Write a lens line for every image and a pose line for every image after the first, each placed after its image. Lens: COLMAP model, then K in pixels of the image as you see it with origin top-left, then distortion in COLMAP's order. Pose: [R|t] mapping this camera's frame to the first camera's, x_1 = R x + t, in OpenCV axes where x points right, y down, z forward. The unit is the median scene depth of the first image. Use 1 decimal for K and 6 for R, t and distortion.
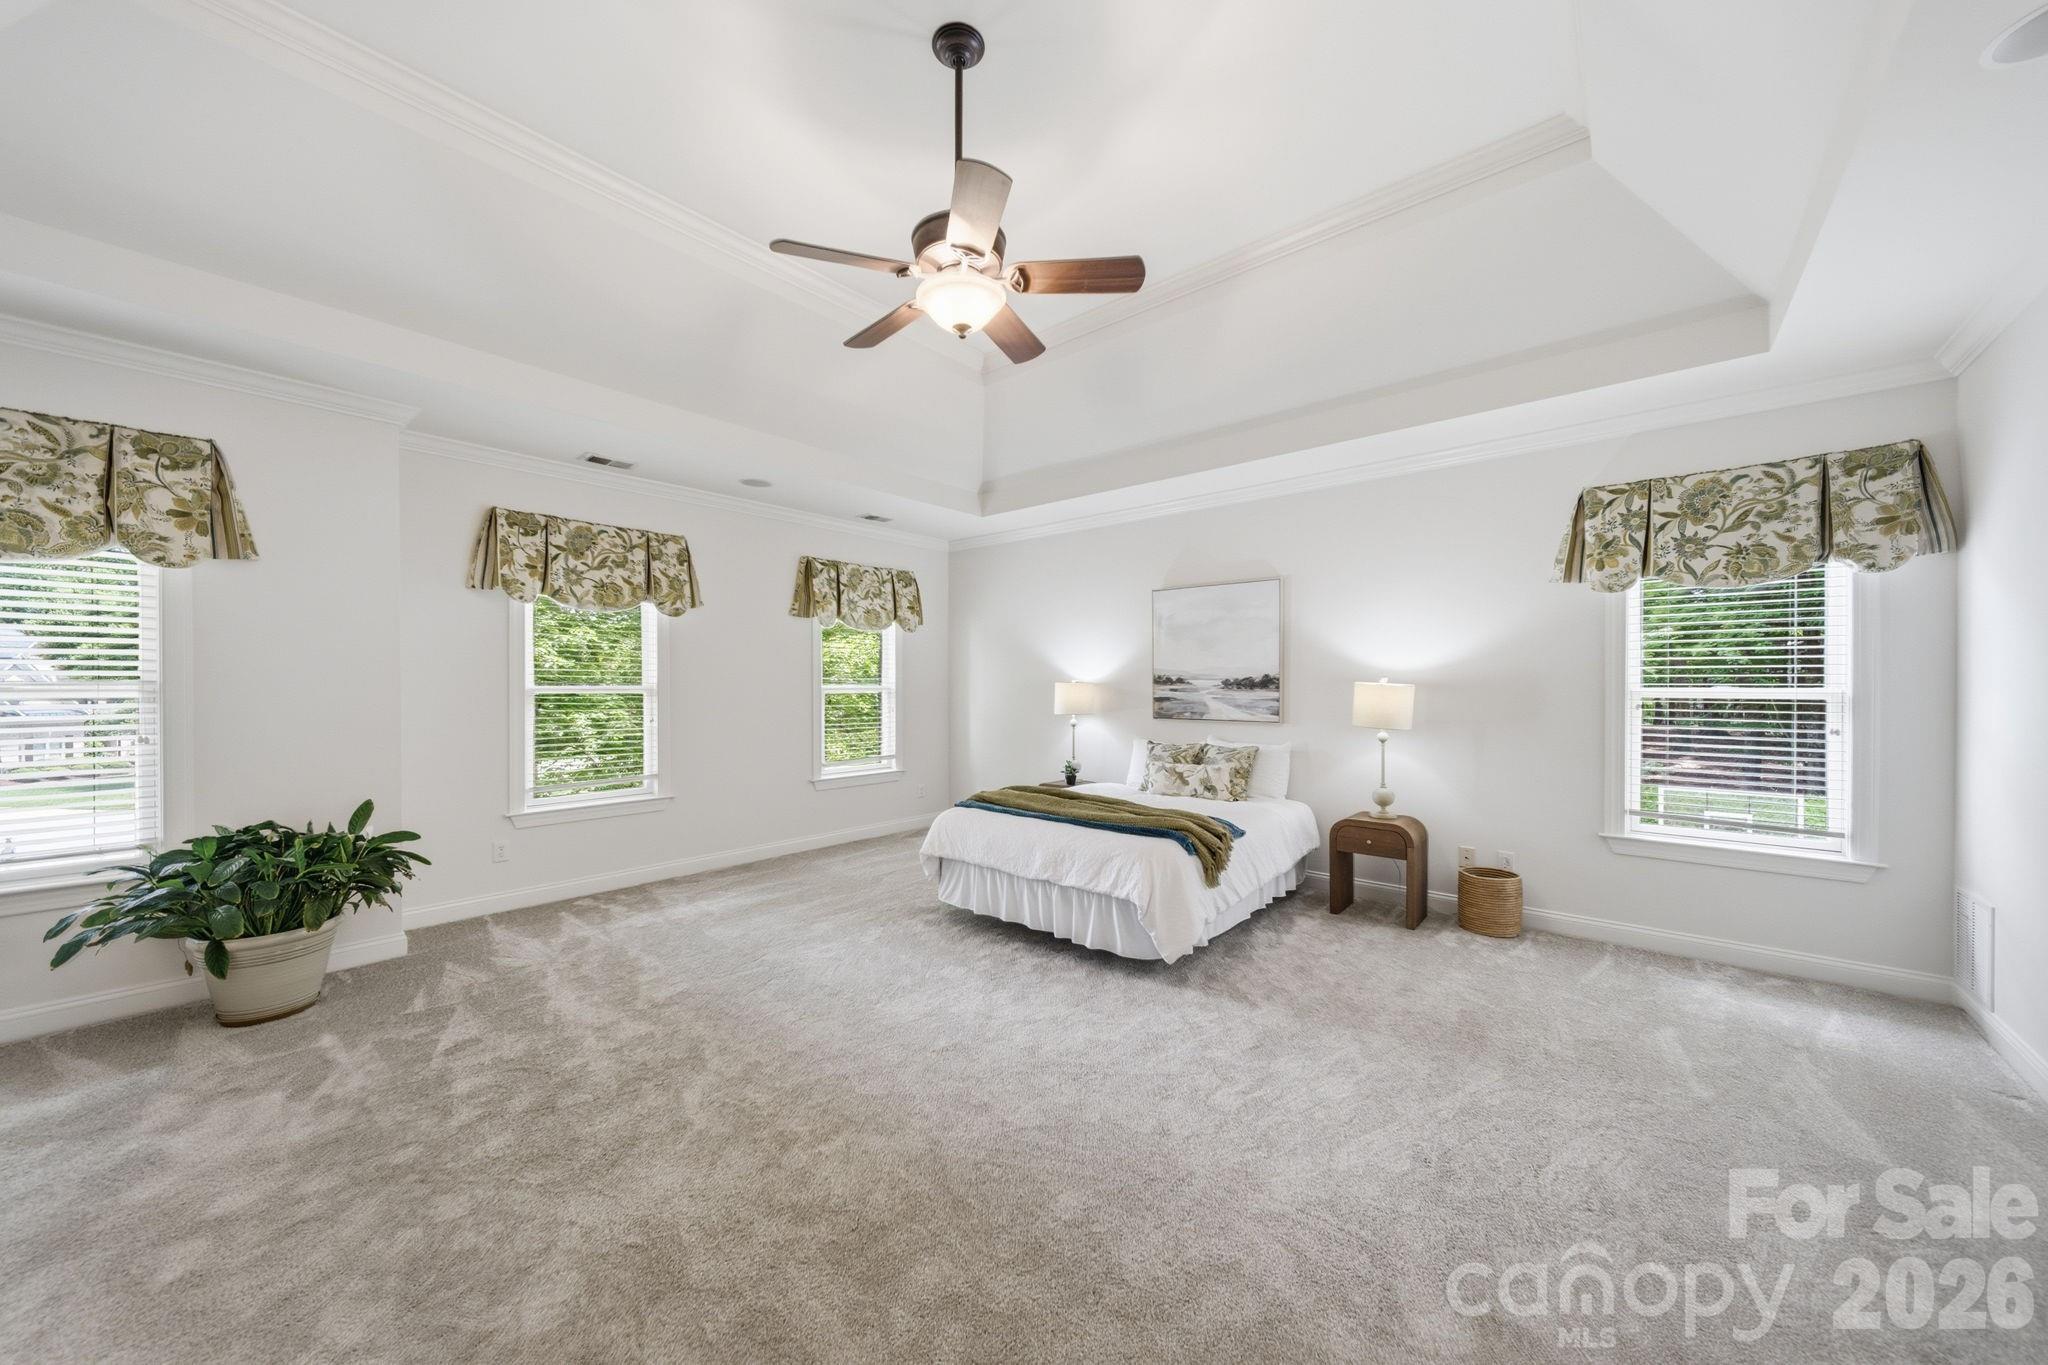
lens RADIAL K [[726.4, 0, 1024.0], [0, 726.4, 682.5], [0, 0, 1]] dist [0.001965, 0.000347]
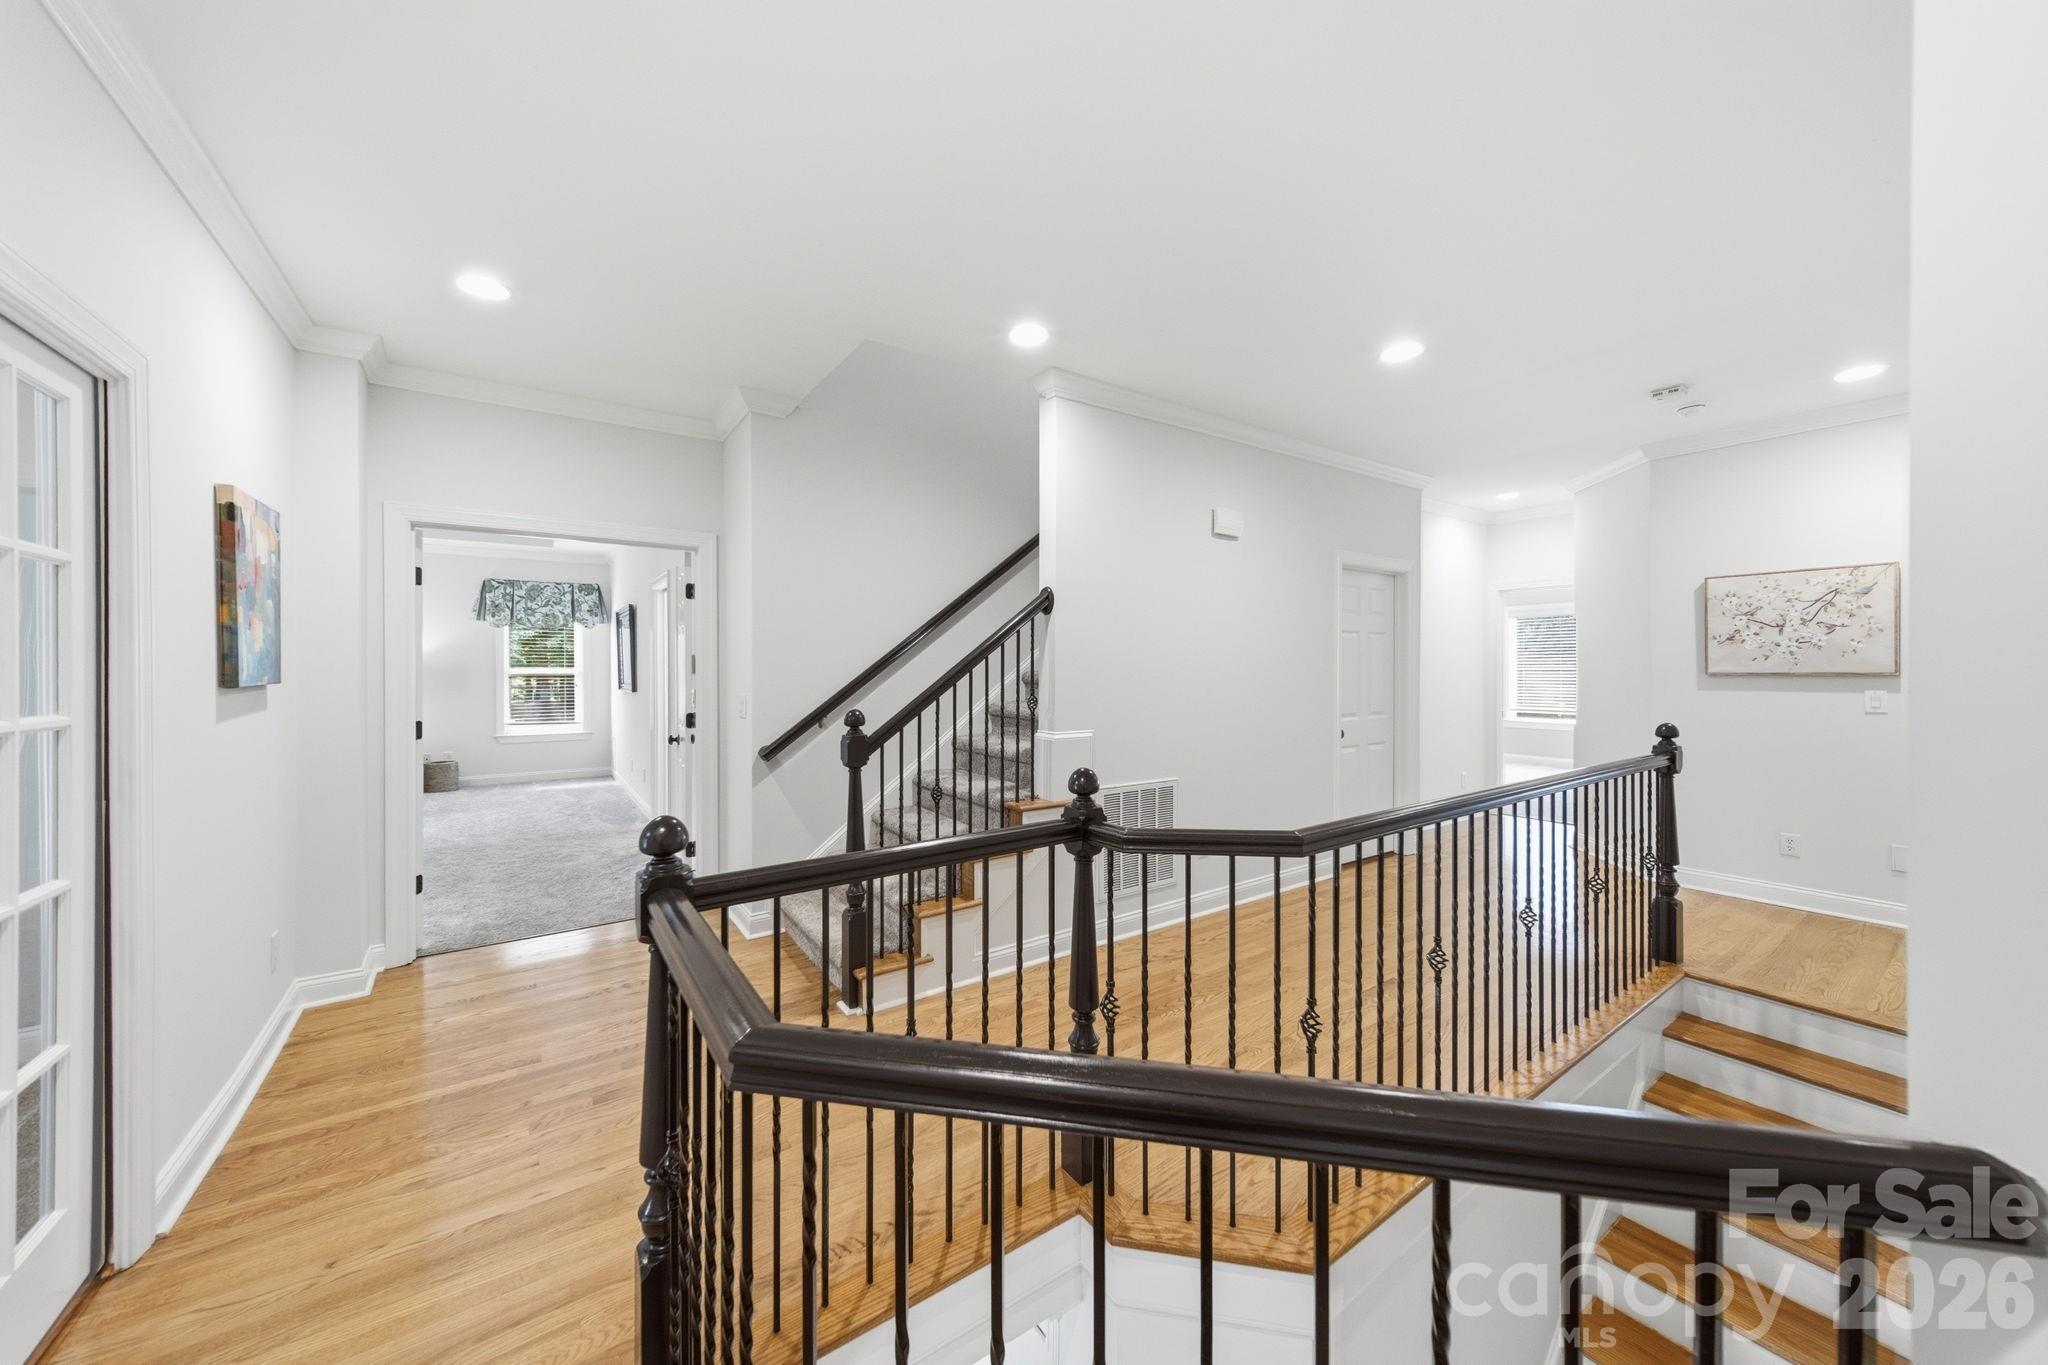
lens RADIAL K [[726.4, 0, 1024.0], [0, 726.4, 682.5], [0, 0, 1]] dist [0.001965, 0.000347]
pose [[0.257482, -0.018658, 0.966103, -1.017392], [-0.007802, 0.999741, 0.021387, -0.015310], [-0.966252, -0.013044, 0.257270, -1.234975]]
